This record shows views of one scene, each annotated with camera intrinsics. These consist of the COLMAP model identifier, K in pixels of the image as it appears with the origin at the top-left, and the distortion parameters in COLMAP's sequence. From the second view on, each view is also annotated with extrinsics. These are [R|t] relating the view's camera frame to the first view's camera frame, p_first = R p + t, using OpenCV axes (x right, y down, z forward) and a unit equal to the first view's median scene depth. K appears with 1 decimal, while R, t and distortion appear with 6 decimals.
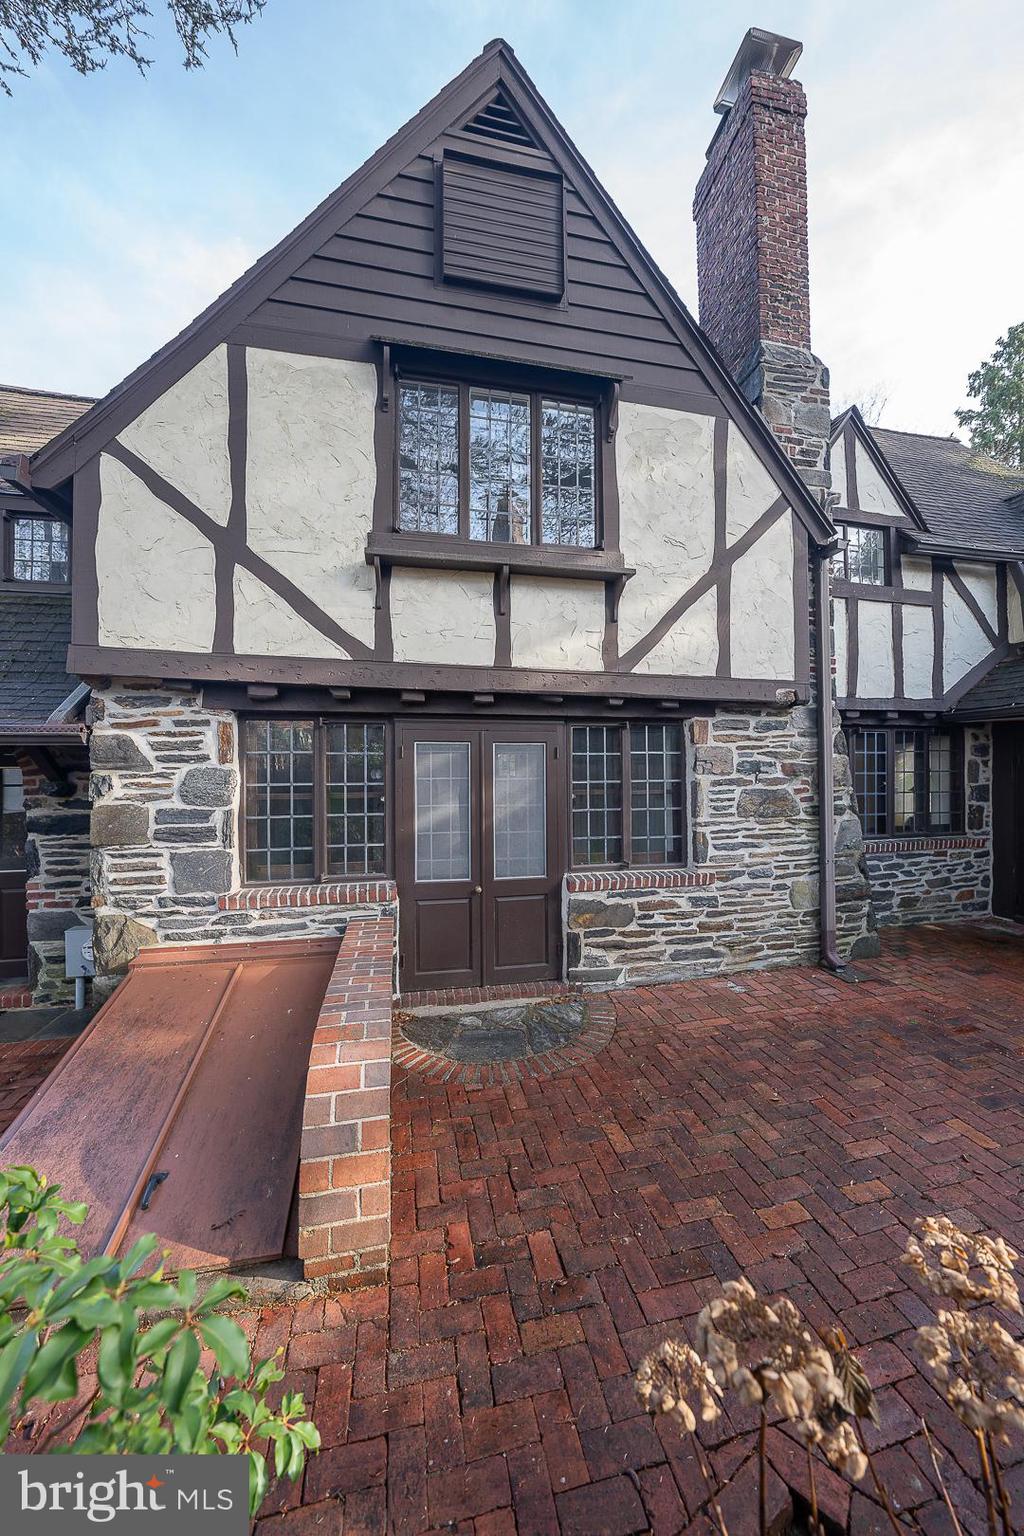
lens RADIAL K [[528.0, 0, 501.5], [0, 528.0, 768.8], [0, 0, 1]] dist [-0.025789, 0.005432]
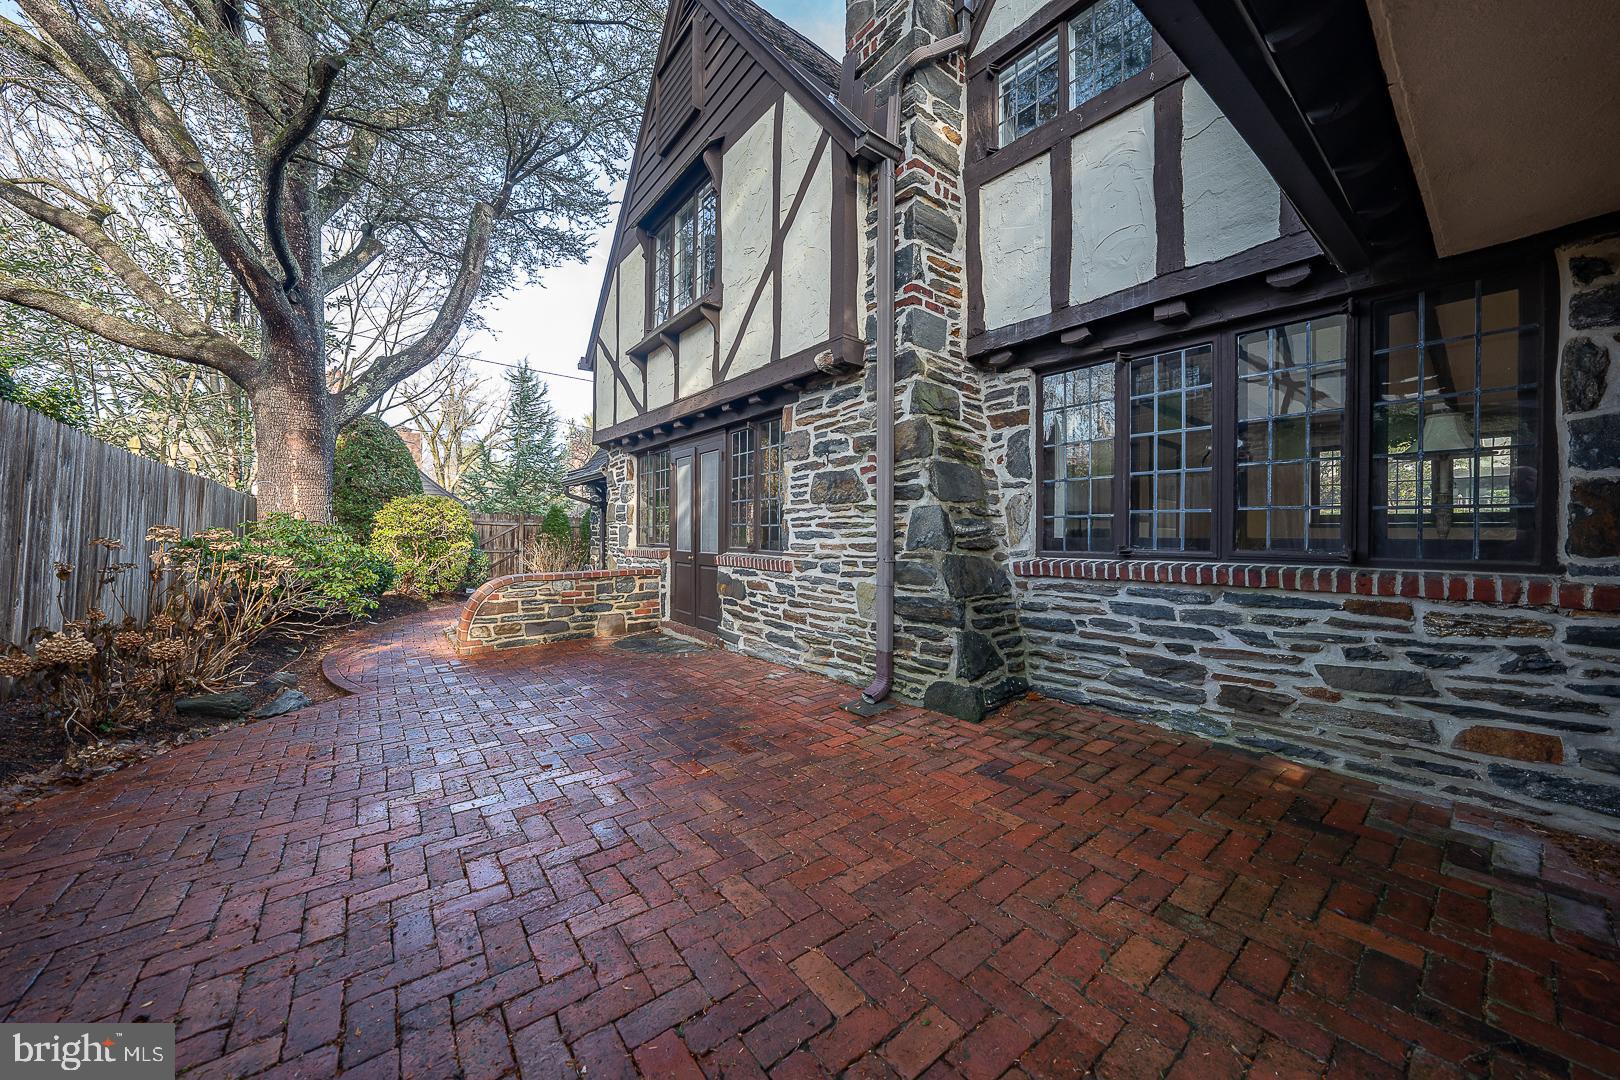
lens RADIAL K [[556.9, 0, 811.9], [0, 556.9, 532.6], [0, 0, 1]] dist [-0.025789, 0.005432]
pose [[0.451321, 0.007808, -0.892327, 1.387051], [-0.003223, 0.999969, 0.007120, 0.141734], [0.892356, -0.000338, 0.451333, 0.583735]]
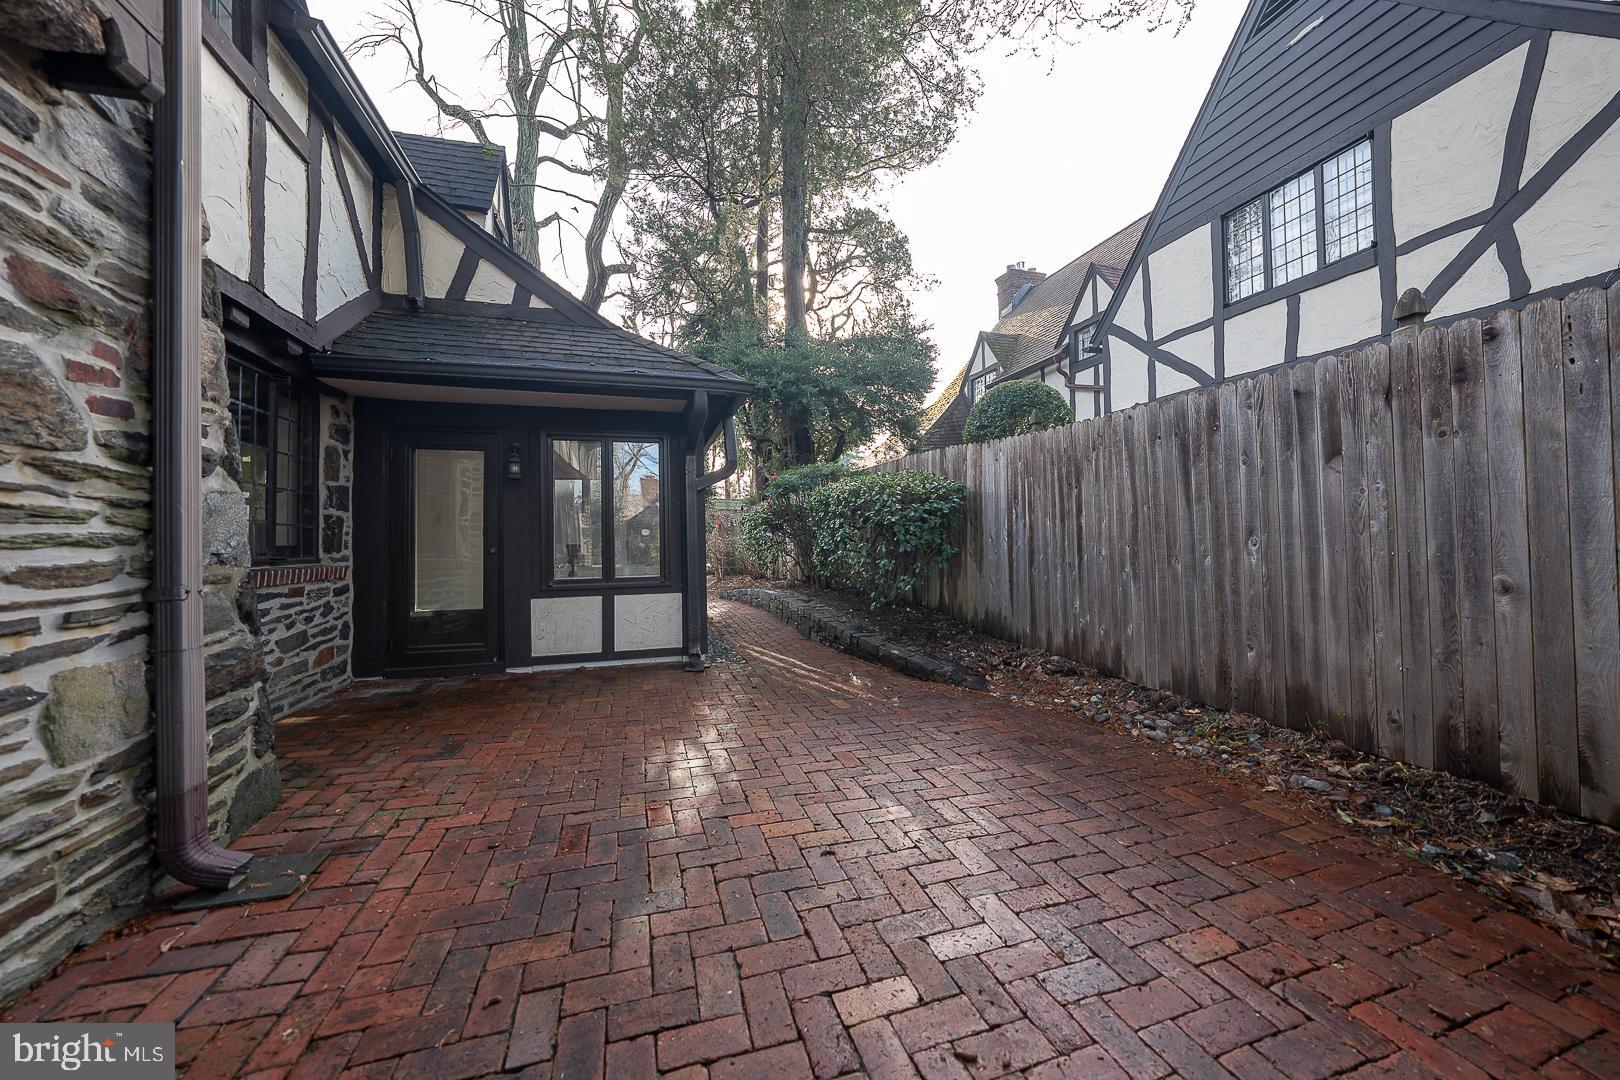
lens RADIAL K [[556.9, 0, 817.0], [0, 556.9, 532.5], [0, 0, 1]] dist [-0.025789, 0.005432]
pose [[-0.108738, 0.023318, 0.993797, 0.224826], [0.011442, 0.999688, -0.022204, 0.158507], [-0.994005, 0.008957, -0.108971, 0.654667]]
